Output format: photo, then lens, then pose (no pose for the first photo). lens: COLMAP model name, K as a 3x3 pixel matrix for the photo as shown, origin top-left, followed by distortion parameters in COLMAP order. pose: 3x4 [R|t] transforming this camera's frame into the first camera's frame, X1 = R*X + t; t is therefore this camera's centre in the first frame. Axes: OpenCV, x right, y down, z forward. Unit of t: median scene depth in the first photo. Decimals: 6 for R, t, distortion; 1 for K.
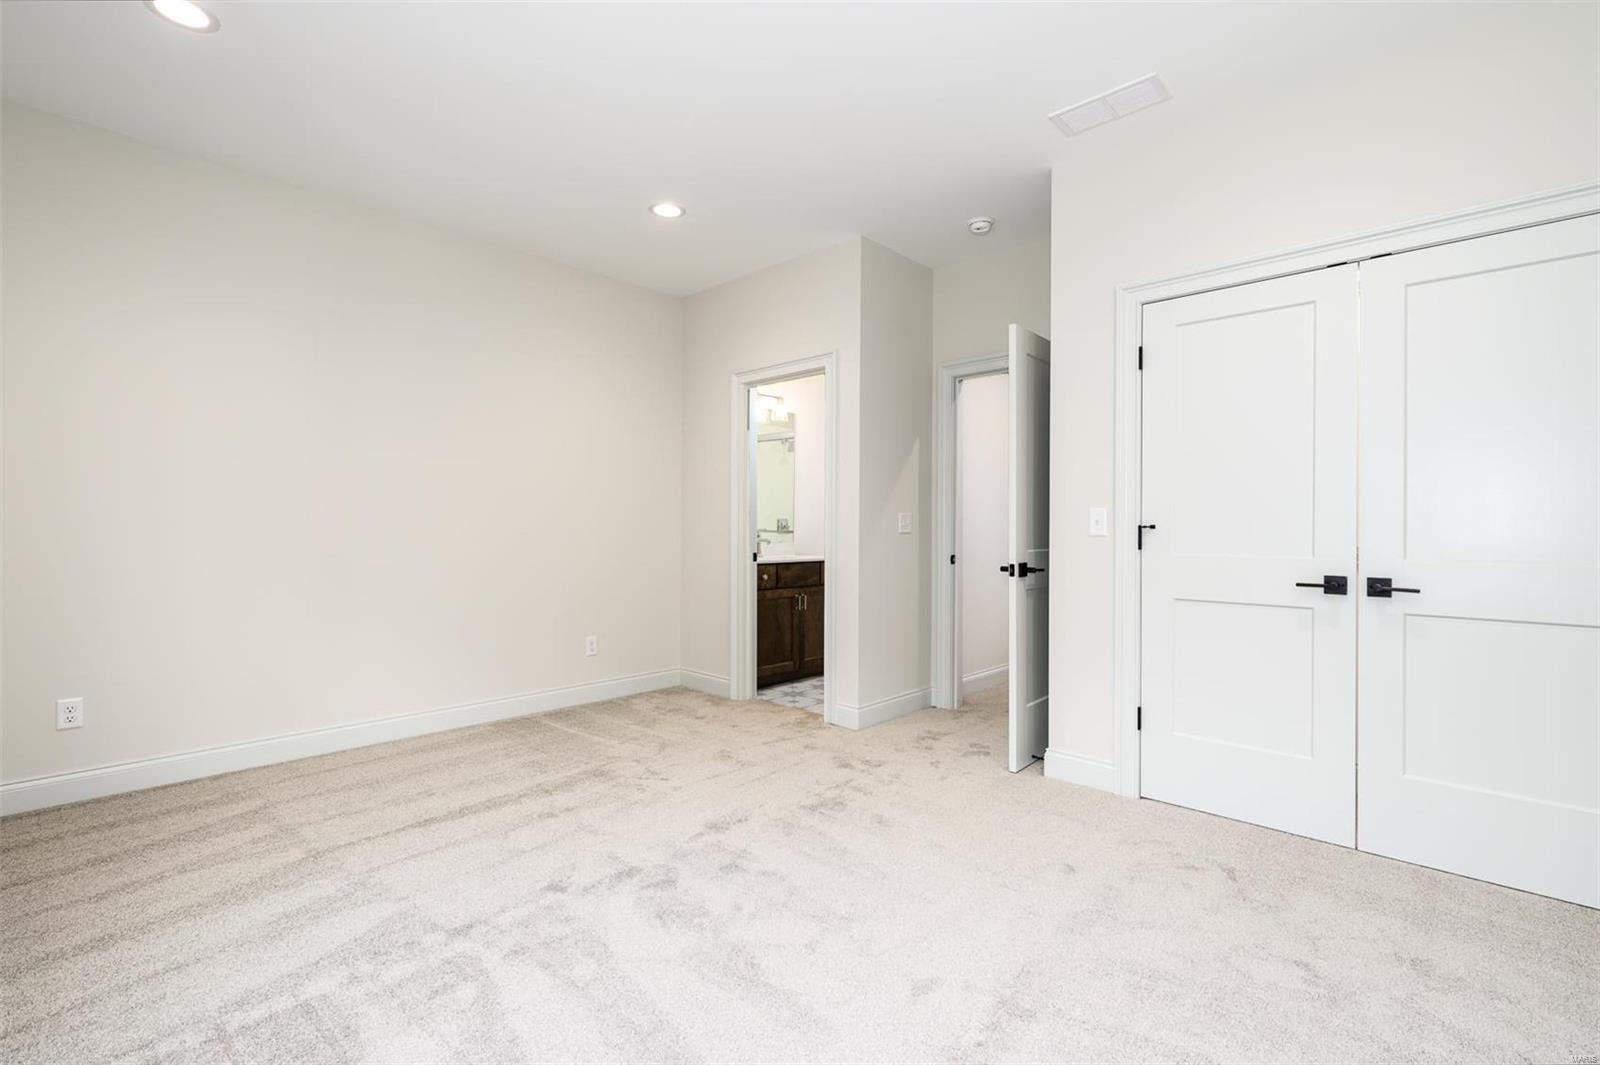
lens RADIAL K [[722.6, 0, 799.0], [0, 722.6, 542.3], [0, 0, 1]] dist [0.003739, -0.001094]
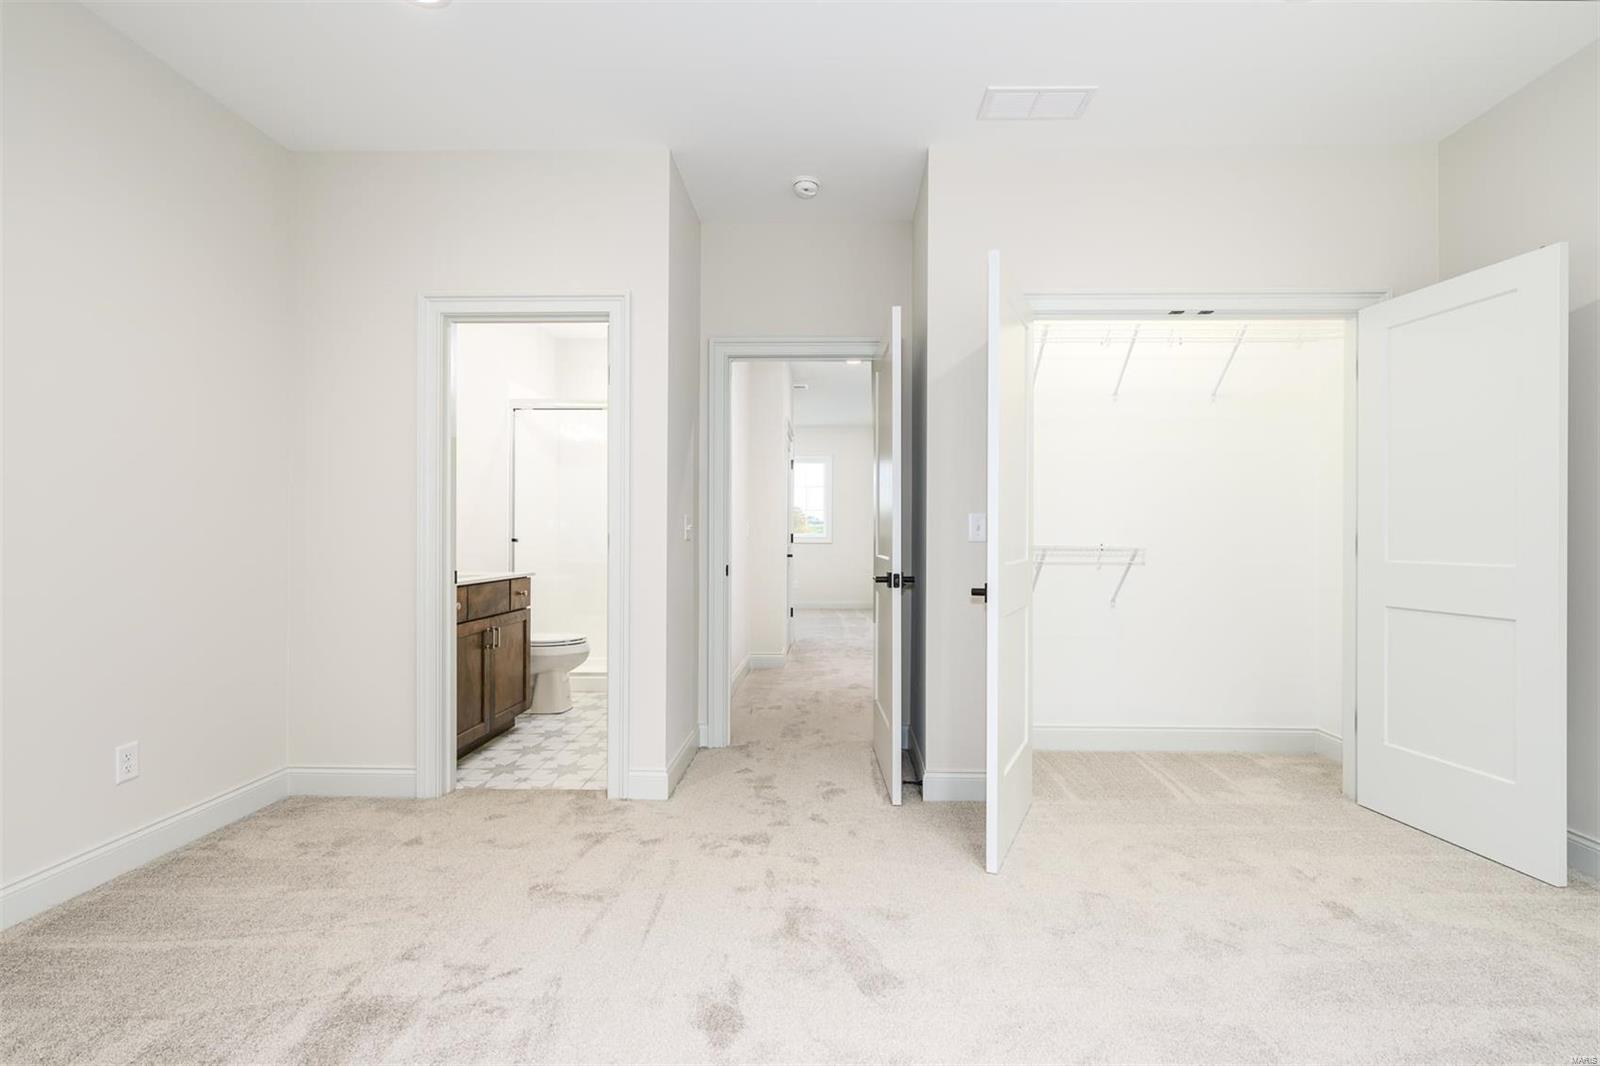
lens RADIAL K [[722.6, 0, 836.2], [0, 722.6, 546.6], [0, 0, 1]] dist [0.003739, -0.001094]
pose [[0.739546, -0.012611, 0.672988, -0.310564], [0.013745, 0.999899, 0.003632, -0.006951], [-0.672966, 0.006564, 0.739645, 0.330005]]
